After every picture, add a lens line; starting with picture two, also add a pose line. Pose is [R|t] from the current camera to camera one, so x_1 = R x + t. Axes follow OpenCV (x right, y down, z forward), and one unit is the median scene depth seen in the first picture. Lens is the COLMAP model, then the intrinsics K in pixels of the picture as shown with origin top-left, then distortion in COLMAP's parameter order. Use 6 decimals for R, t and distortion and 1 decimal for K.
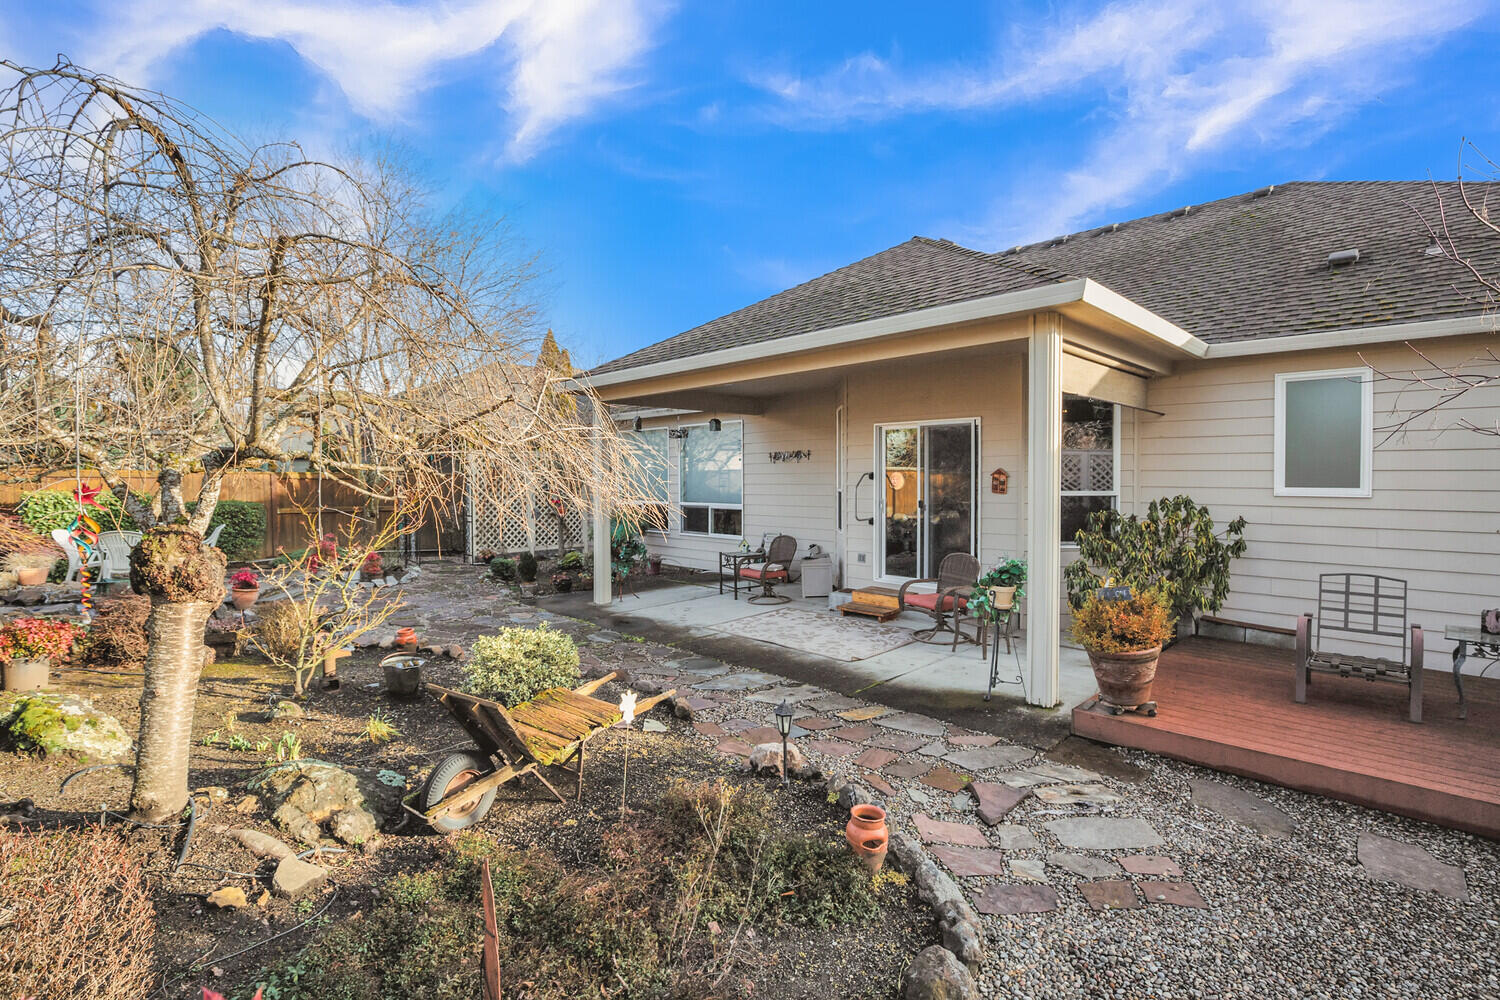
lens RADIAL K [[697.8, 0, 750.7], [0, 697.8, 490.1], [0, 0, 1]] dist [-0.040354, 0.009001]
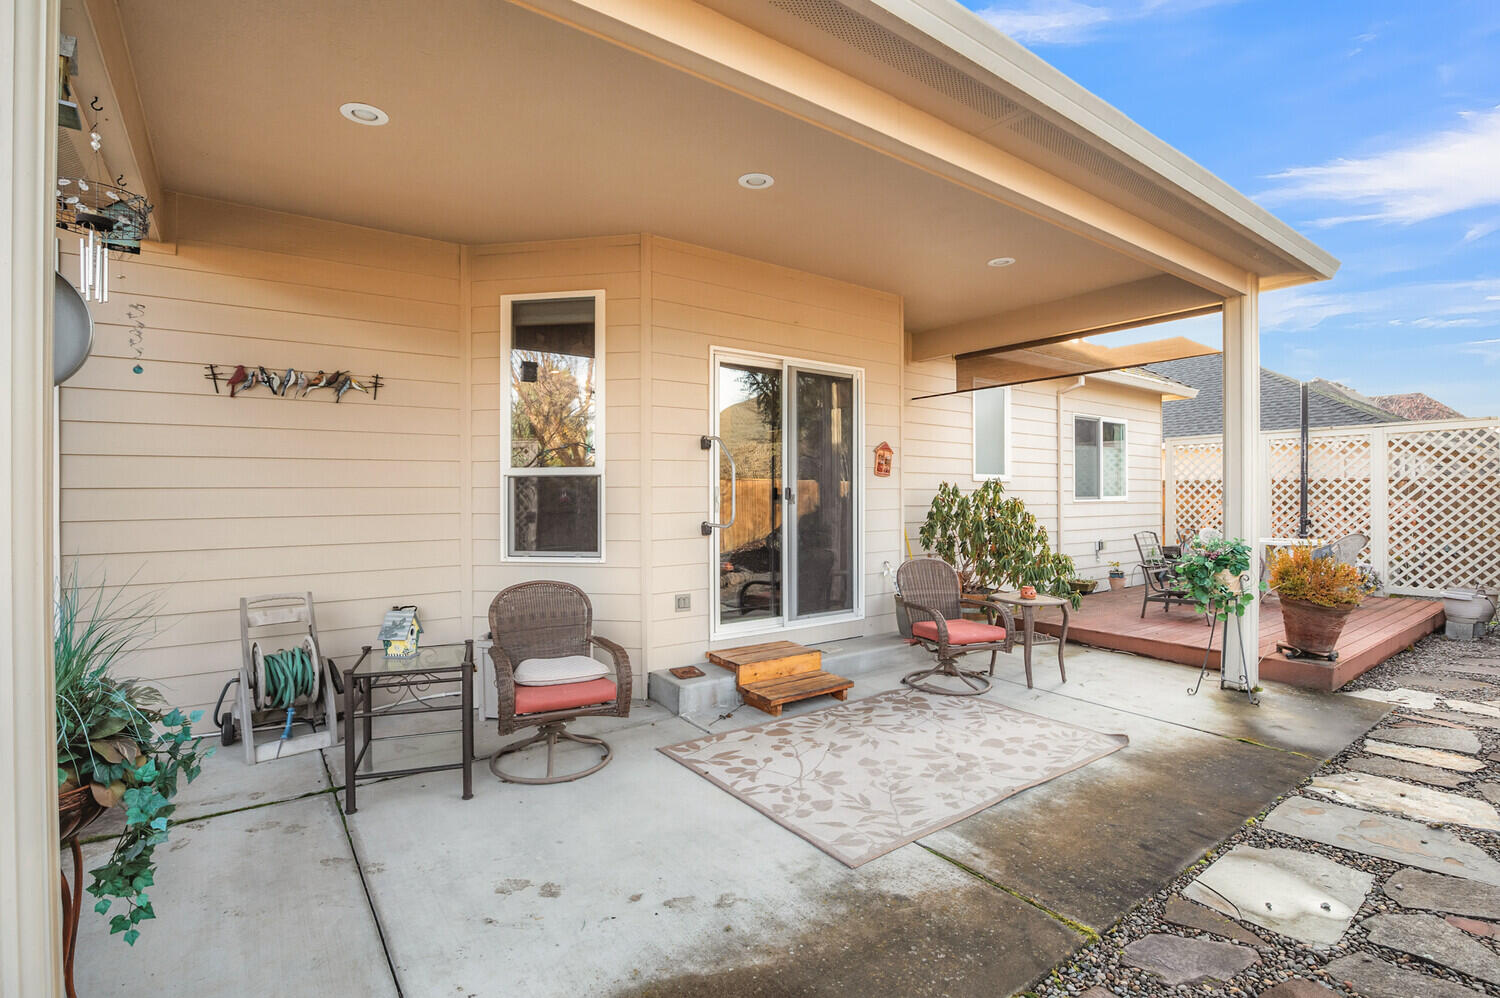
lens RADIAL K [[699.2, 0, 753.4], [0, 699.2, 497.0], [0, 0, 1]] dist [-0.037204, 0.007884]
pose [[0.132345, -0.000949, 0.991203, -0.559844], [0.020435, 0.999790, -0.001771, 0.036323], [-0.990993, 0.020490, 0.132337, 1.437925]]
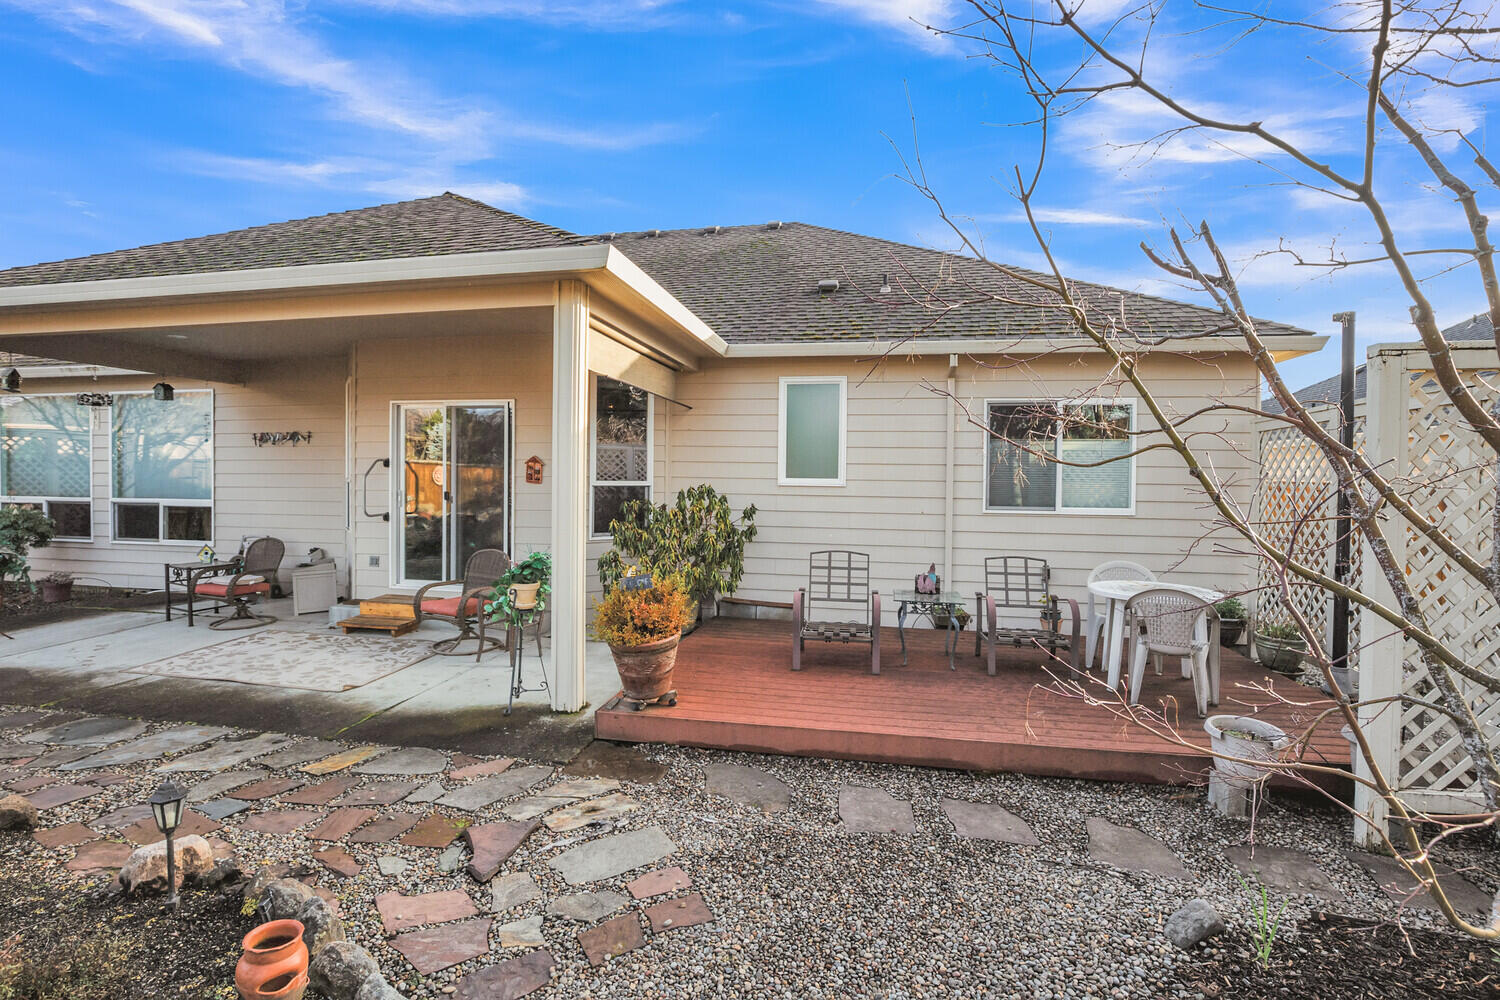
lens RADIAL K [[699.2, 0, 753.4], [0, 699.2, 498.0], [0, 0, 1]] dist [-0.037204, 0.007884]
pose [[0.818367, -0.005803, 0.574667, 0.089555], [-0.001343, 0.999927, 0.012009, 0.018183], [-0.574695, -0.010600, 0.818299, 0.102635]]
